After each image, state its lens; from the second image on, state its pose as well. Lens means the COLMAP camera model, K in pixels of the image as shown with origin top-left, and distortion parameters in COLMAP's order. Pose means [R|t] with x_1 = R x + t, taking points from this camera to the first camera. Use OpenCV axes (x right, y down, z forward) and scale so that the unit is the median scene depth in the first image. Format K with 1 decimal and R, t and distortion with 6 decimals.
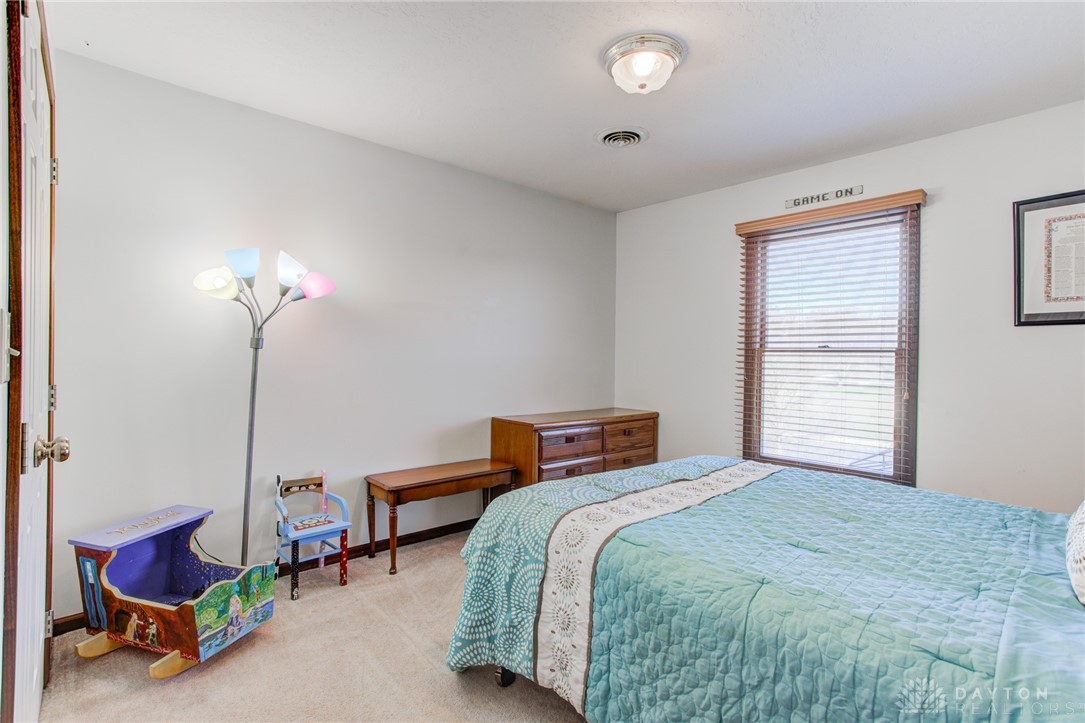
lens RADIAL K [[524.3, 0, 541.9], [0, 524.3, 330.1], [0, 0, 1]] dist [-0.051824, 0.032773]
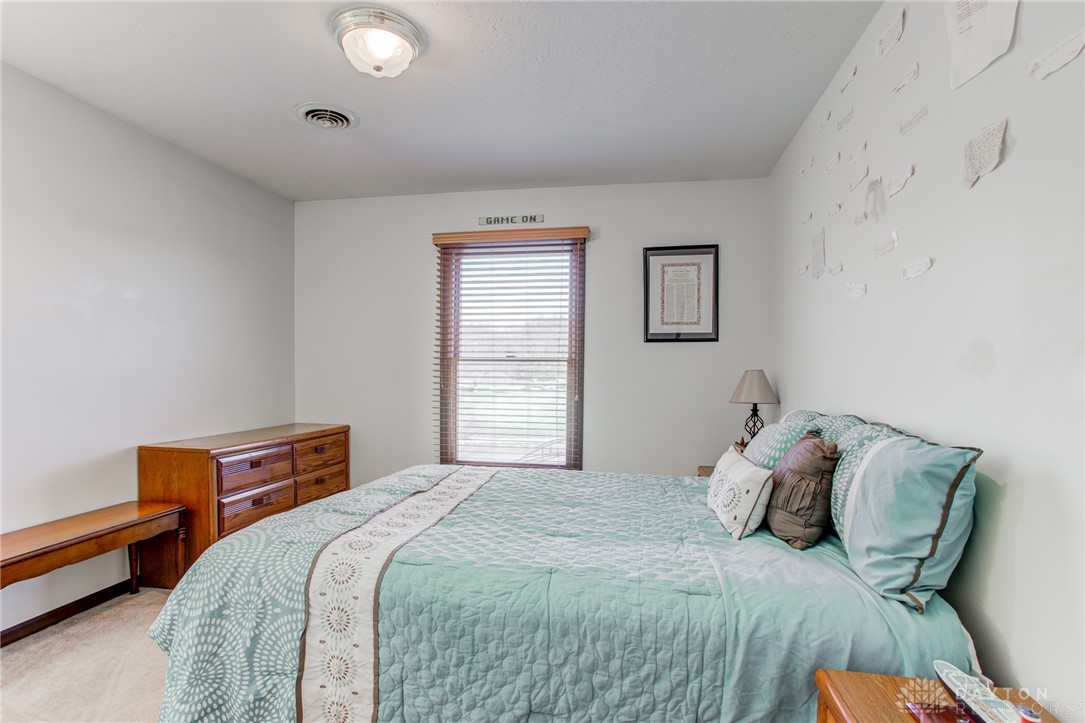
lens RADIAL K [[539.4, 0, 542.5], [0, 539.4, 361.5], [0, 0, 1]] dist [-0.051642, 0.034962]
pose [[0.793935, 0.001577, 0.608001, -0.191371], [-0.028878, 0.998966, 0.035118, 0.001386], [-0.607316, -0.045439, 0.793160, 0.087399]]
